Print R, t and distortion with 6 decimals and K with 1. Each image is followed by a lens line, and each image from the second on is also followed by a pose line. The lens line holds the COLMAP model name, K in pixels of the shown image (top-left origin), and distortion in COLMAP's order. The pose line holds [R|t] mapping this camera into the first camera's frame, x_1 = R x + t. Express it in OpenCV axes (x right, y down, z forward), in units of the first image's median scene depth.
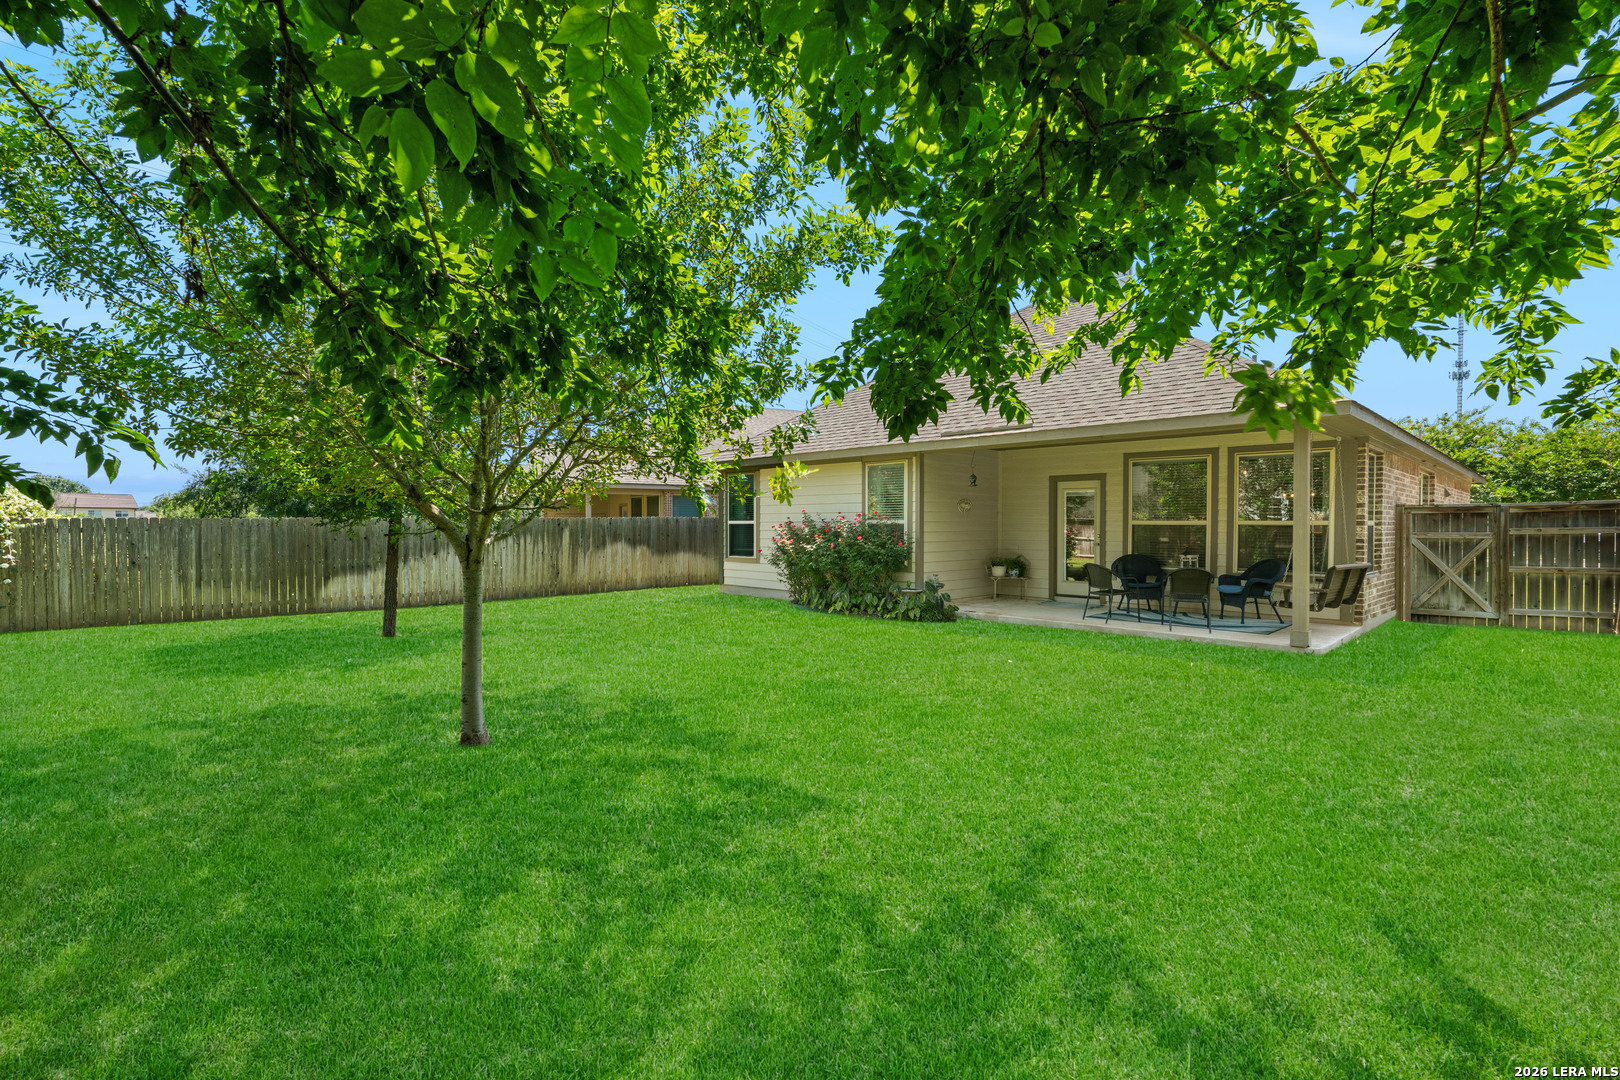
lens RADIAL K [[641.1, 0, 810.0], [0, 641.1, 540.0], [0, 0, 1]] dist [-0.000313, -0.000006]
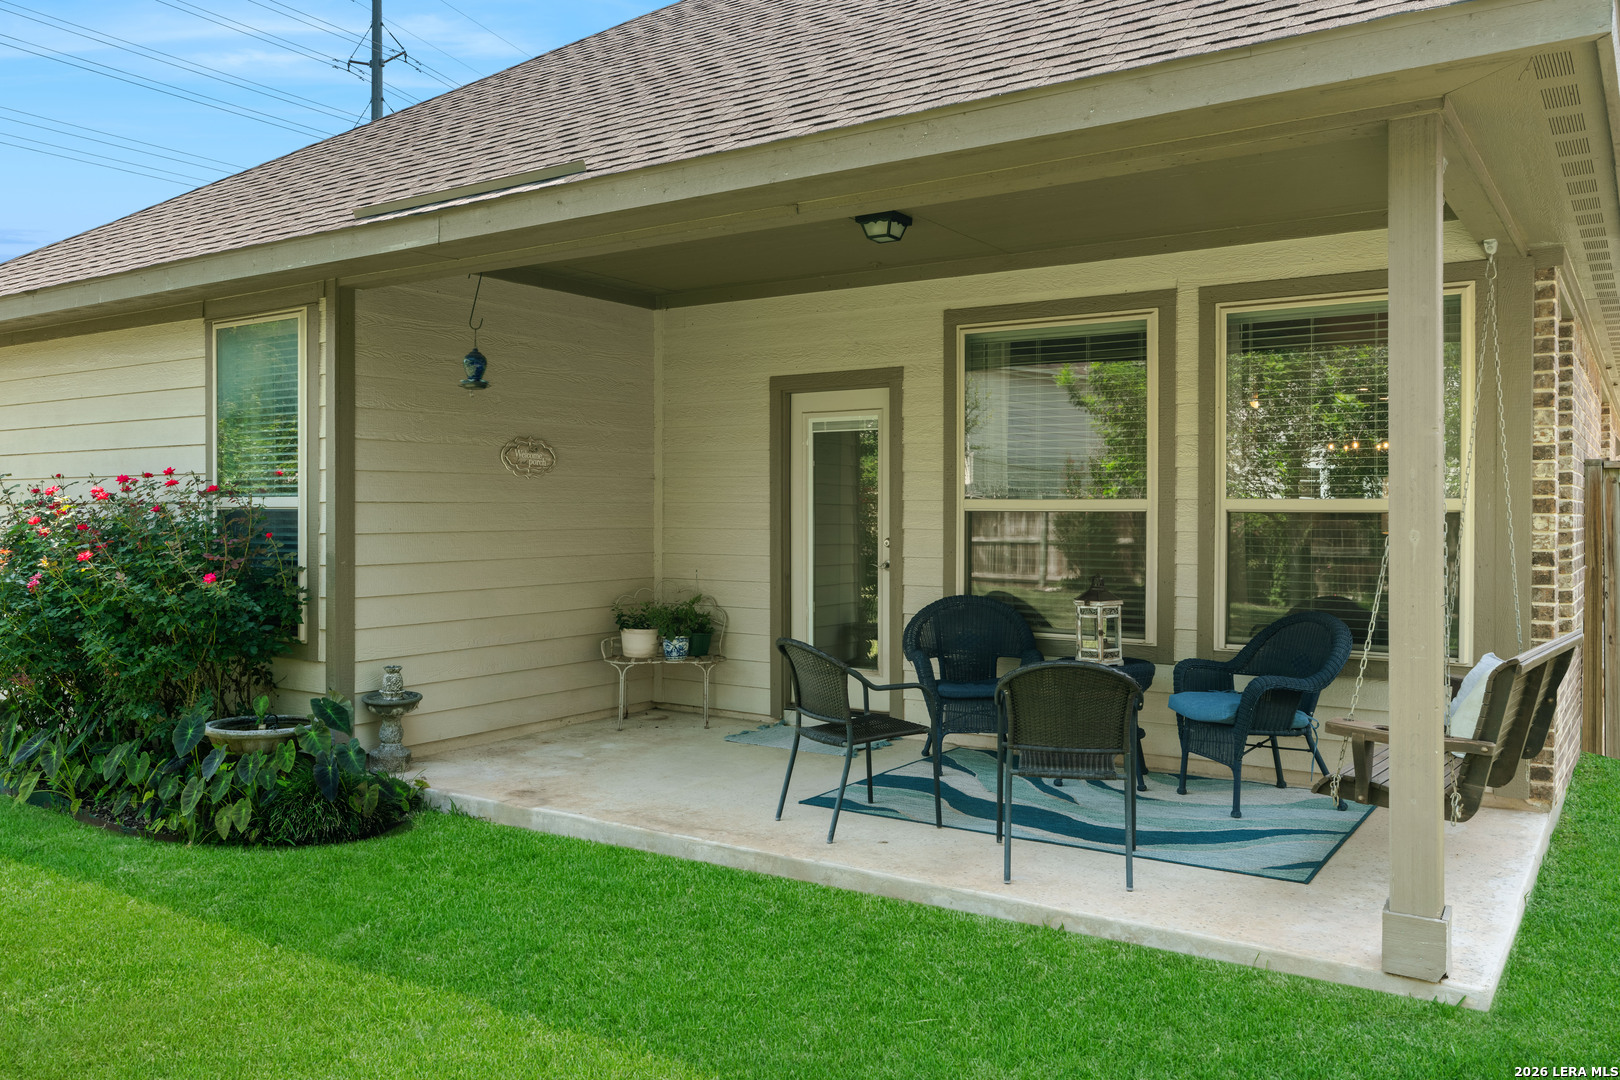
lens RADIAL K [[1223.7, 0, 810.0], [0, 1223.7, 540.0], [0, 0, 1]] dist [0.001423, -0.000762]
pose [[0.971462, -0.006203, 0.237116, 0.270160], [0.006535, 0.999978, -0.000613, -0.008554], [-0.237107, 0.002145, 0.971481, 0.379990]]
